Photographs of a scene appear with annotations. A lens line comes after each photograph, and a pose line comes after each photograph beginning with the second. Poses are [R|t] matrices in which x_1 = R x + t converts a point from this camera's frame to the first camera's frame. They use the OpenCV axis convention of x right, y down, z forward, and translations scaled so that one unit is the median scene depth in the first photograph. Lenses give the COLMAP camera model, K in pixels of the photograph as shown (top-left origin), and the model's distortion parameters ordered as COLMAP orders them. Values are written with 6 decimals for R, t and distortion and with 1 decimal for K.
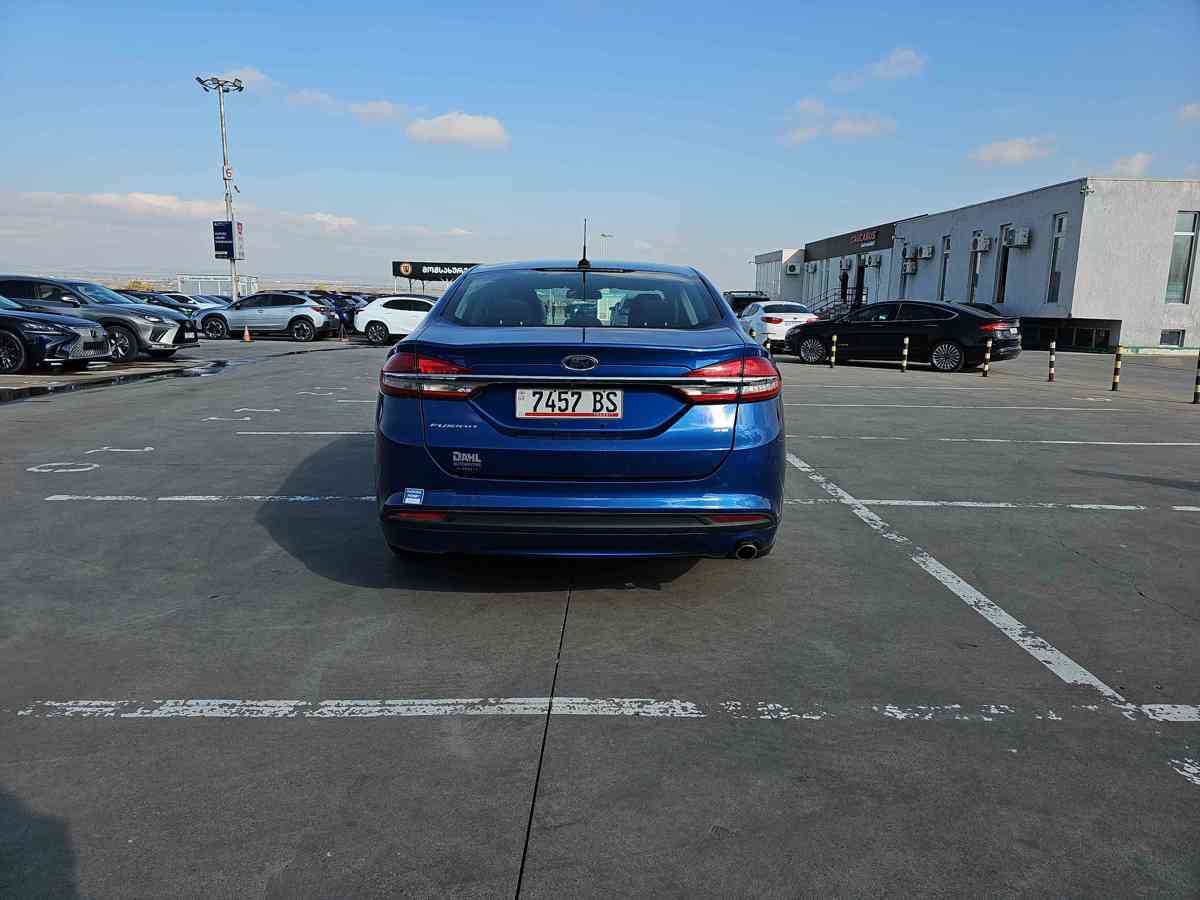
lens RADIAL K [[770.8, 0, 591.8], [0, 770.8, 442.7], [0, 0, 1]] dist [0.048250, -0.034615]
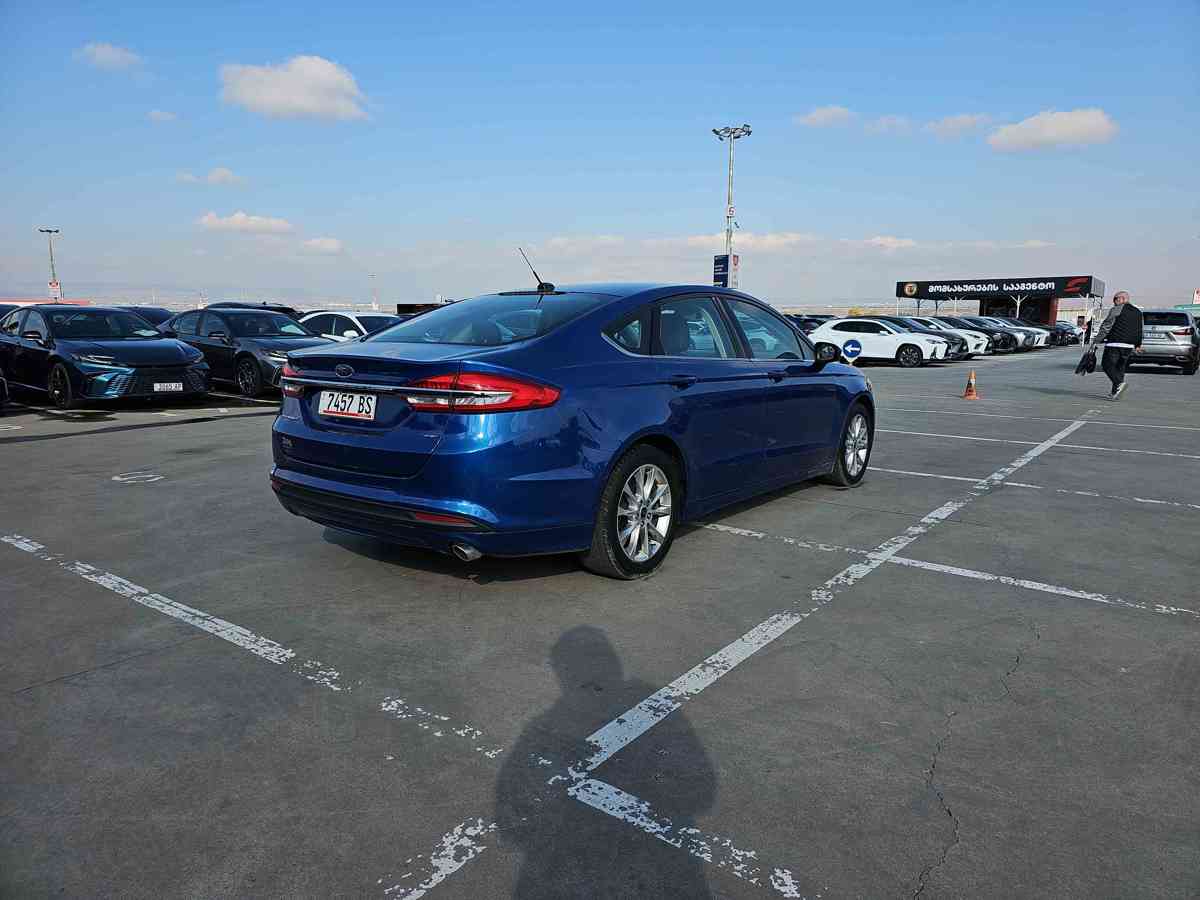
lens RADIAL K [[770.8, 0, 598.8], [0, 770.8, 449.6], [0, 0, 1]] dist [0.048250, -0.034615]
pose [[0.800949, 0.085177, -0.592643, 1.019490], [-0.097049, 0.995209, 0.011875, -0.033267], [0.590815, 0.048004, 0.805378, 0.252565]]
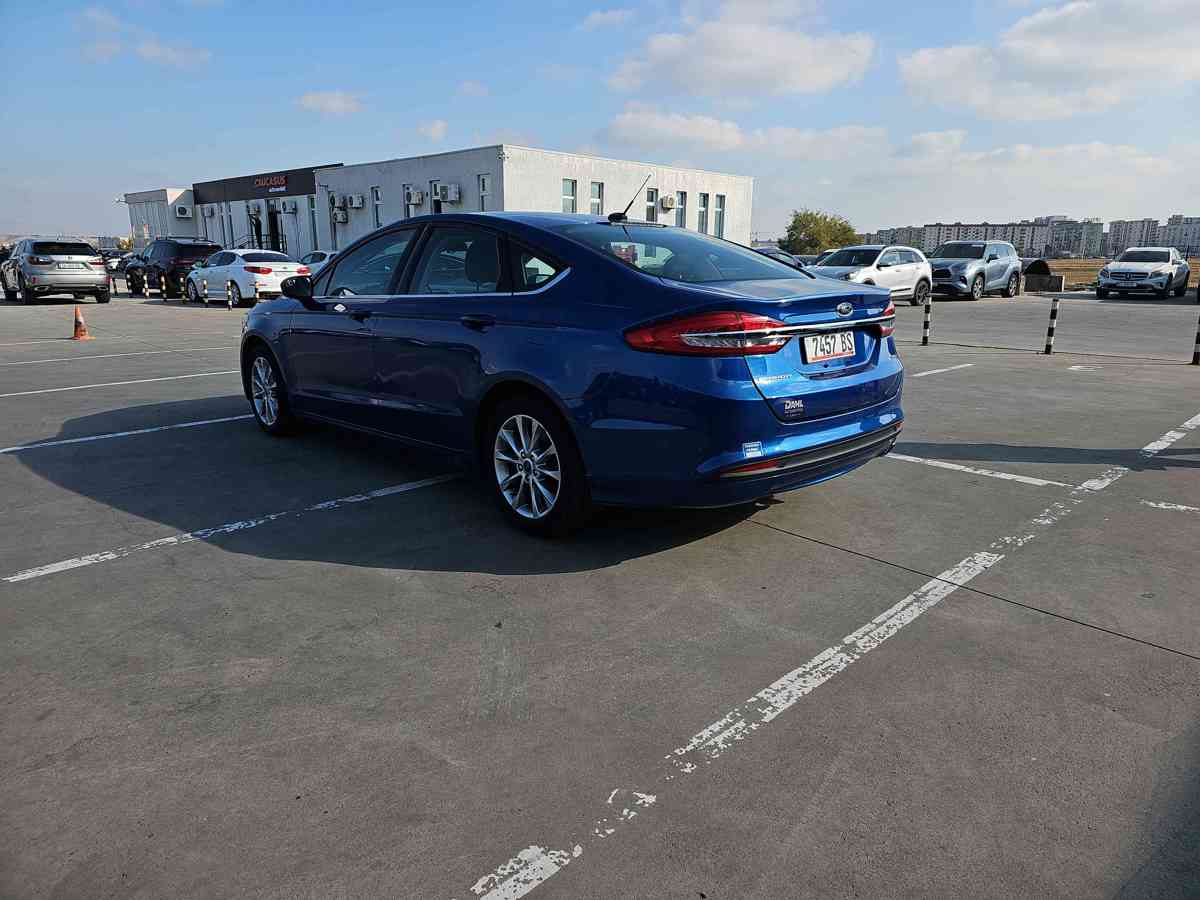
lens RADIAL K [[770.8, 0, 595.4], [0, 770.8, 447.7], [0, 0, 1]] dist [0.048250, -0.034615]
pose [[0.720852, -0.172362, 0.671315, -1.083050], [0.125022, 0.985032, 0.118662, -0.082714], [-0.681720, -0.001609, 0.731611, 0.392414]]
